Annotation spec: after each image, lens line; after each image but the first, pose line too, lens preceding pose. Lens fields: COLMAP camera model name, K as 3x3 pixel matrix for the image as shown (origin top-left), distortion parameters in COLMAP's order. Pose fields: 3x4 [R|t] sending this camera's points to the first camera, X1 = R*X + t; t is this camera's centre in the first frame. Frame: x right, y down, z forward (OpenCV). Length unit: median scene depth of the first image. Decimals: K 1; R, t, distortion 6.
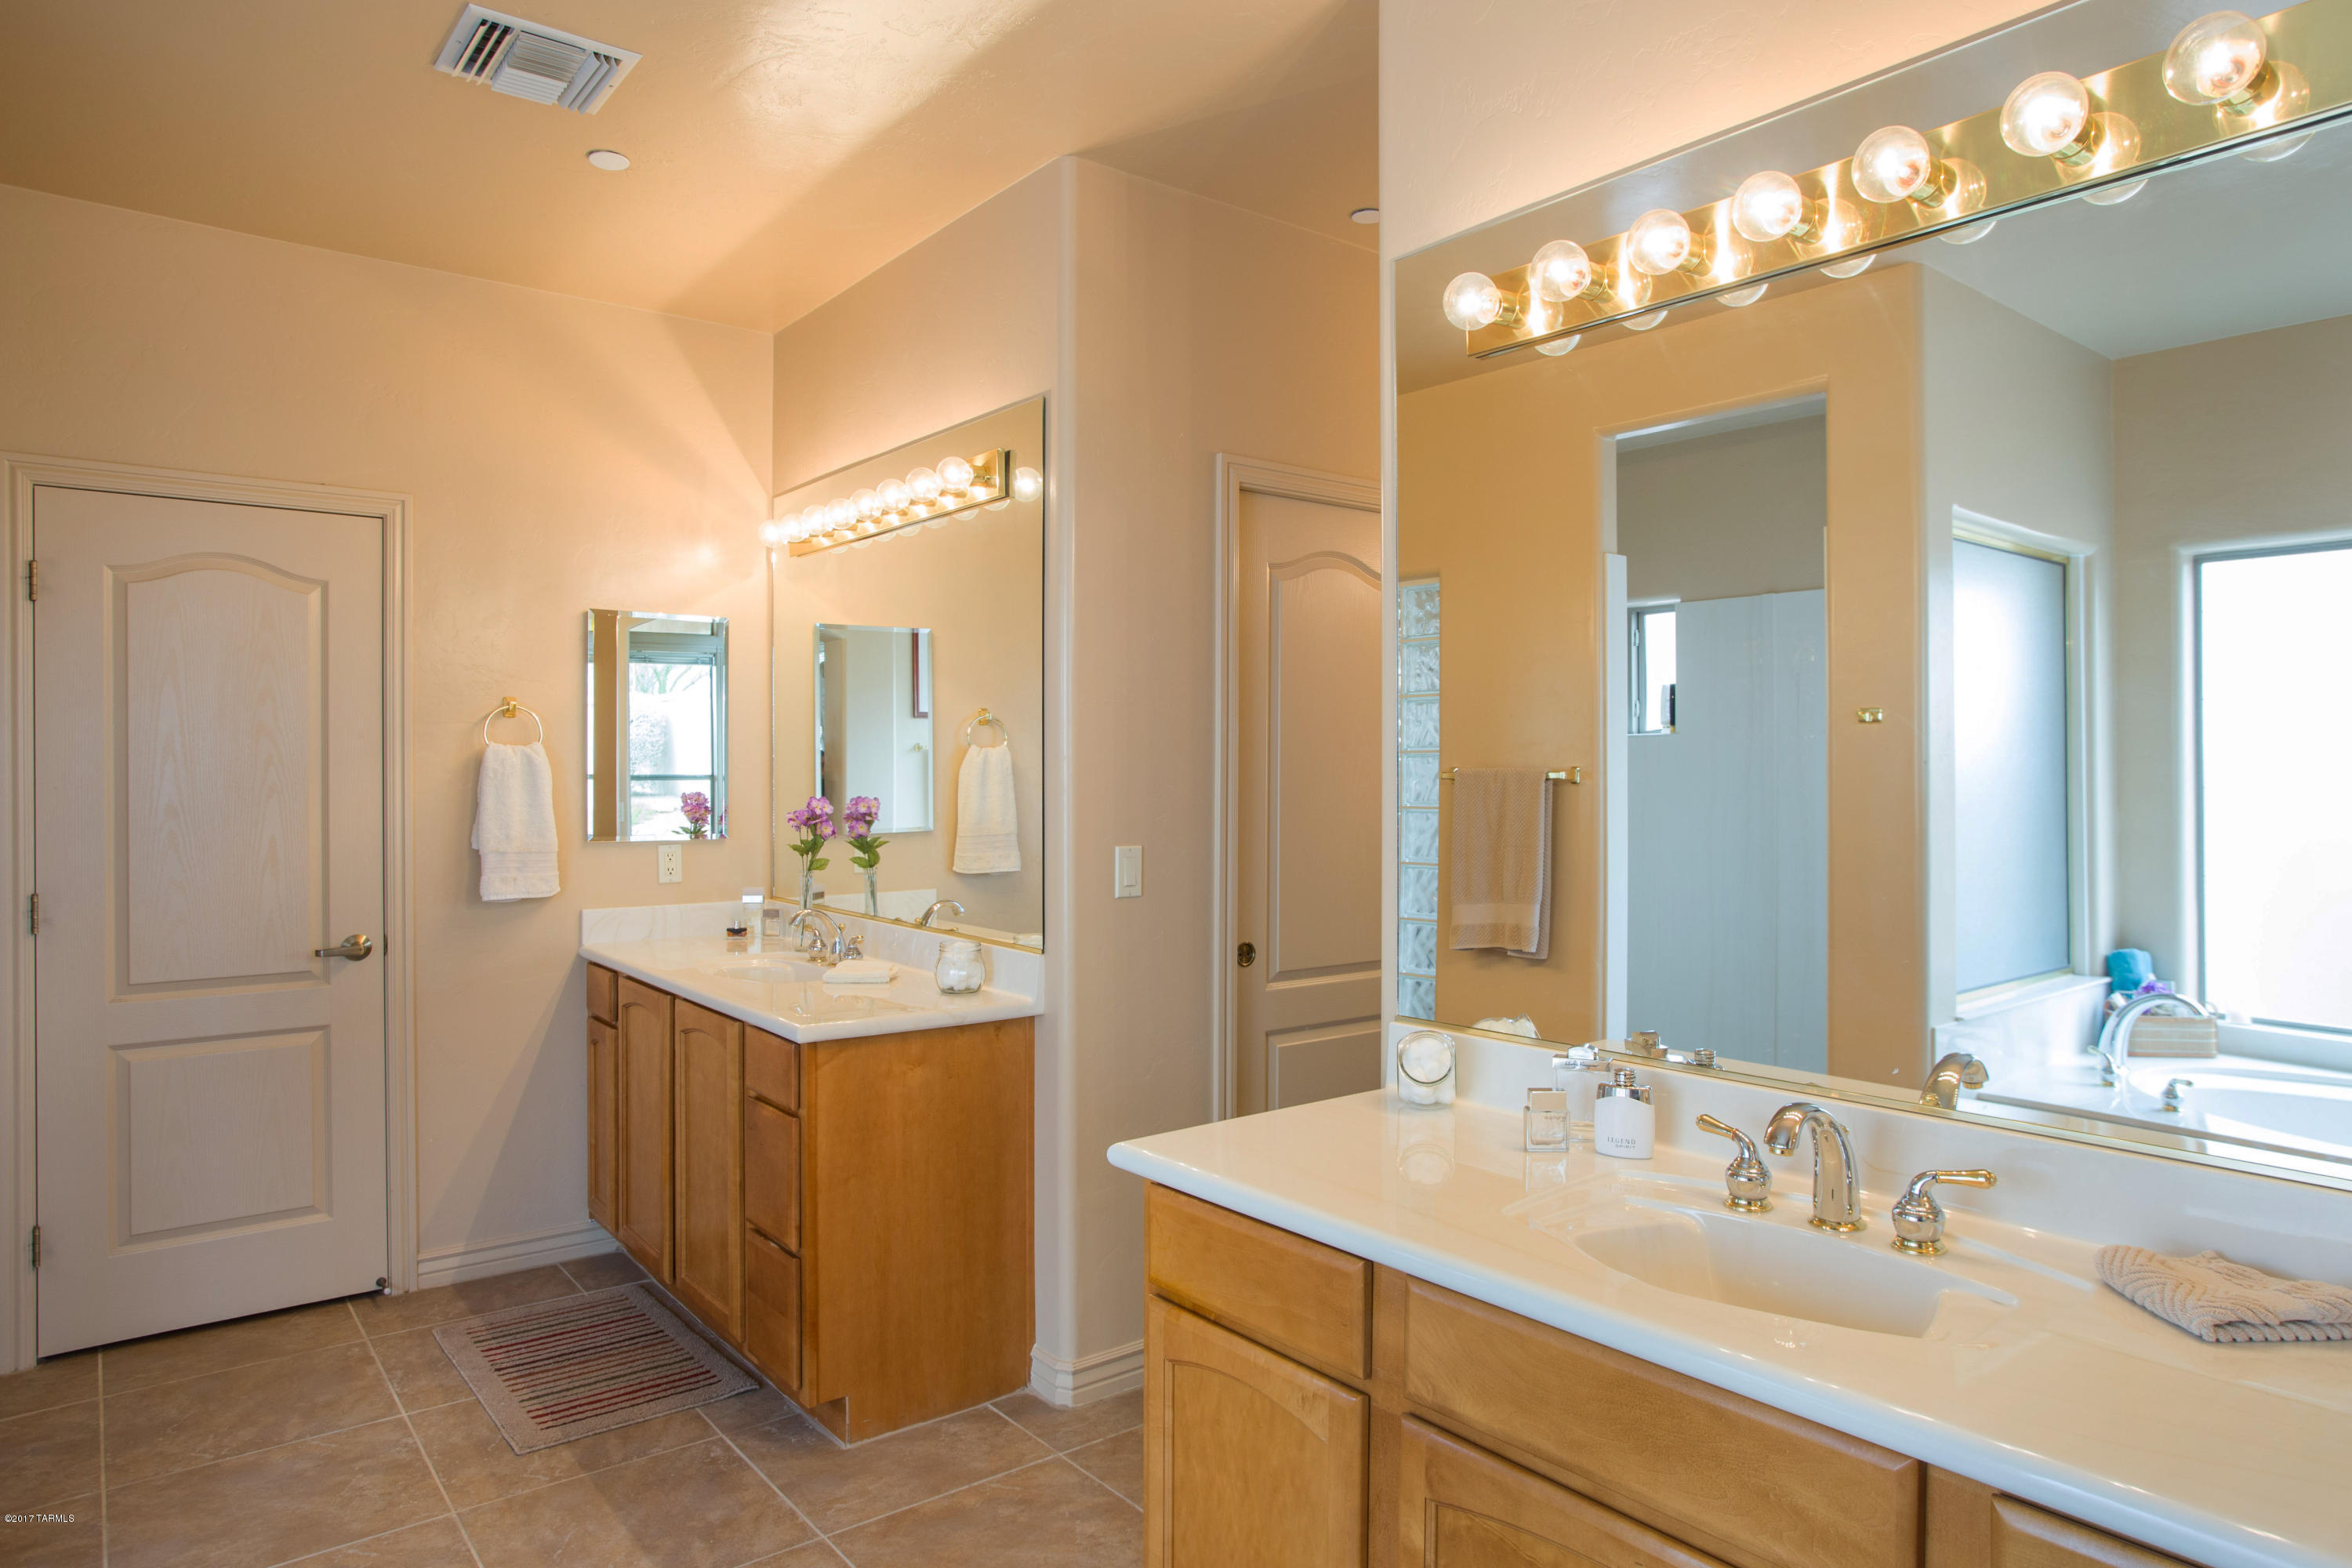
lens RADIAL K [[1422.4, 0, 1188.3], [0, 1422.4, 796.4], [0, 0, 1]] dist [-0.021996, 0.010412]
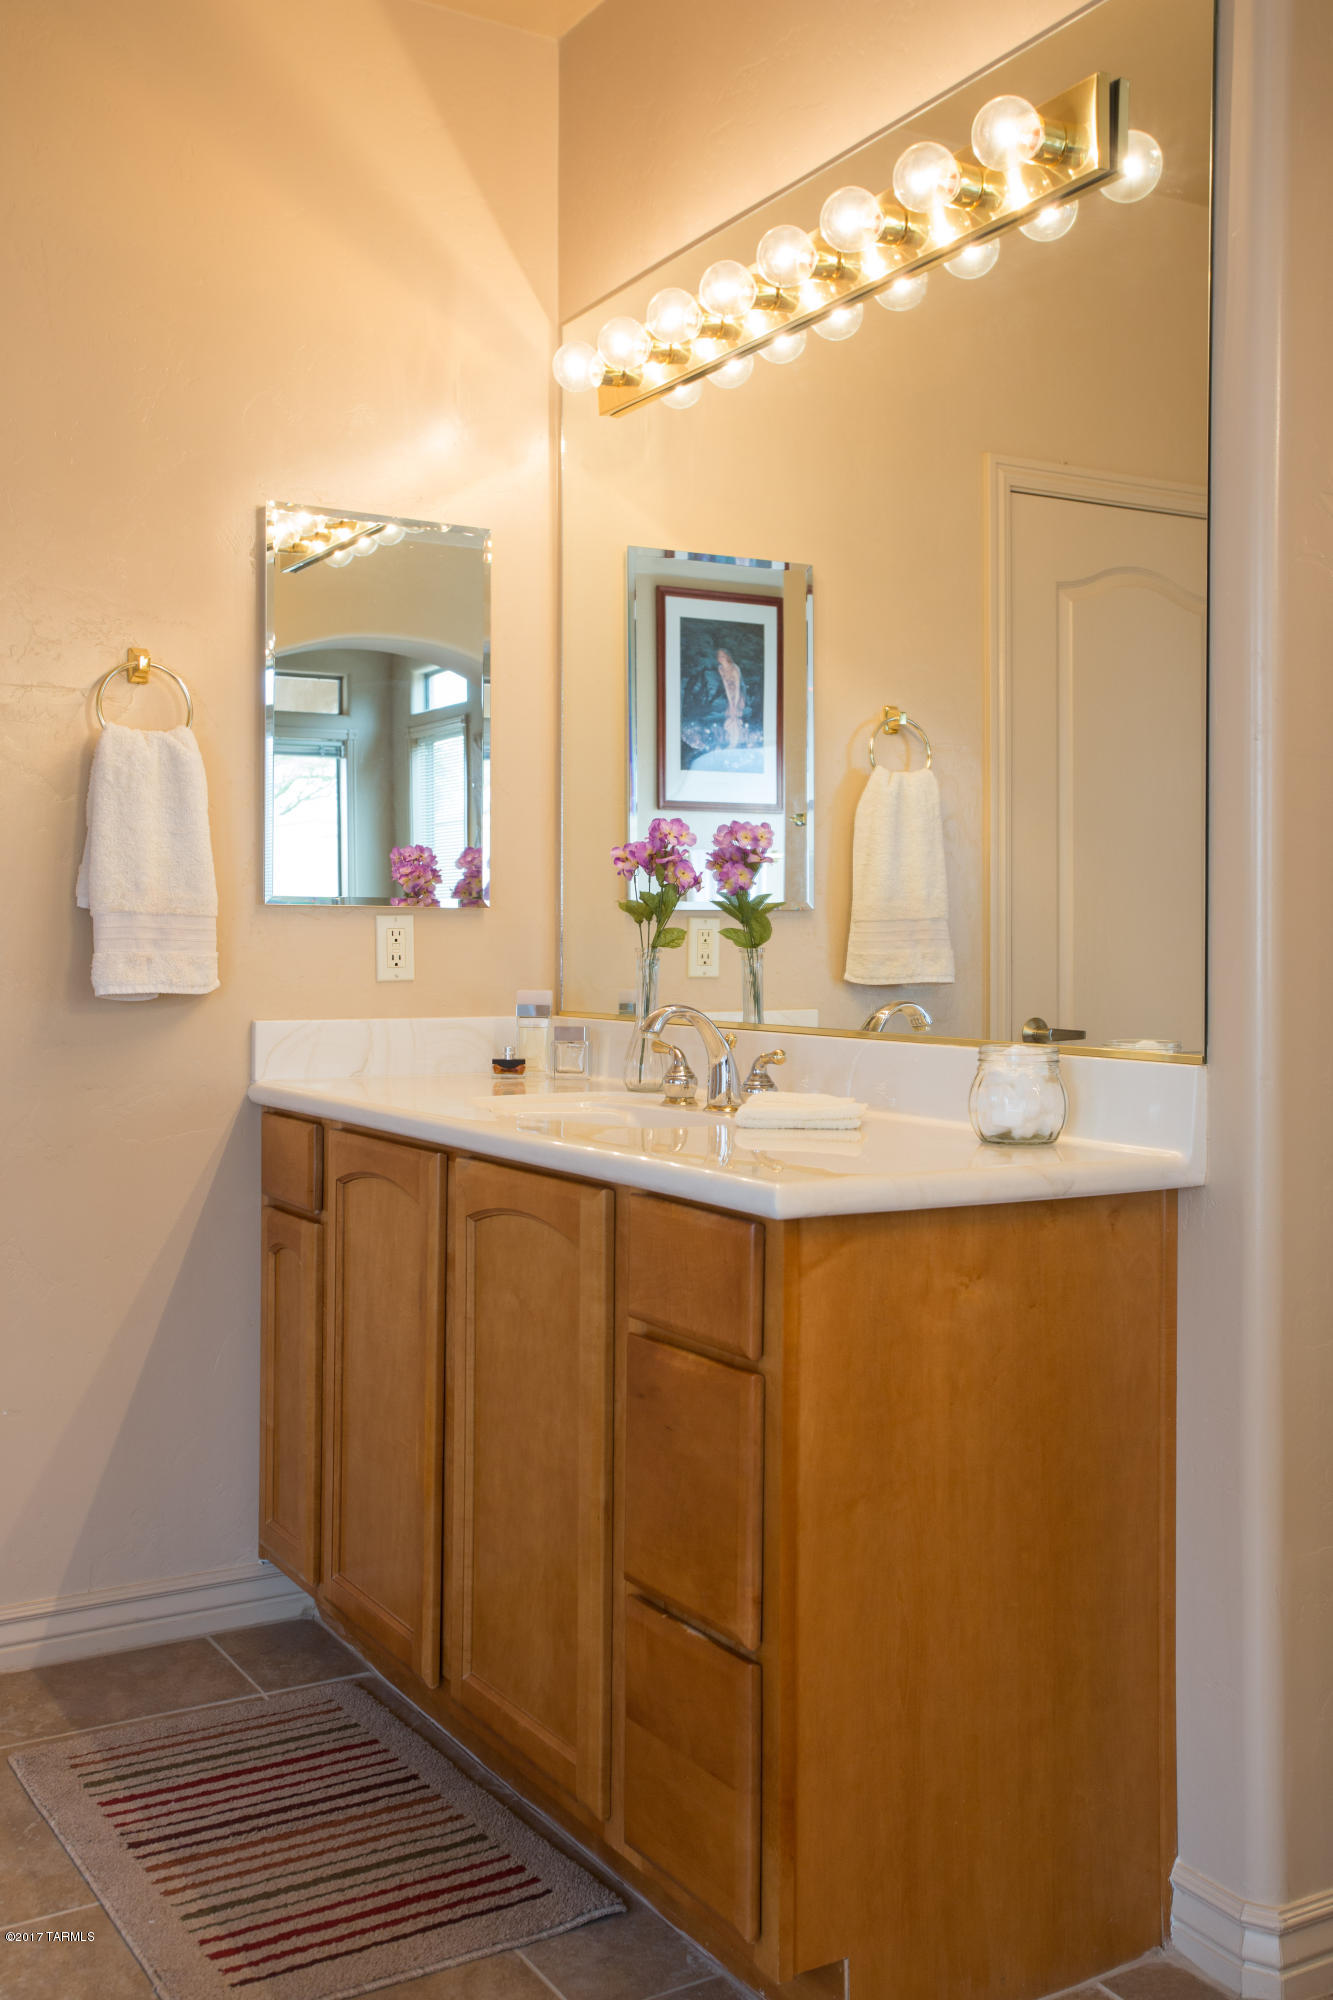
lens RADIAL K [[1945.9, 0, 666.5], [0, 1945.9, 982.1], [0, 0, 1]] dist [0.061002, 0.000000]
pose [[0.990986, 0.004029, -0.133907, -0.177406], [-0.004571, 0.999983, -0.003739, 0.076587], [0.133890, 0.004318, 0.990987, 0.266285]]
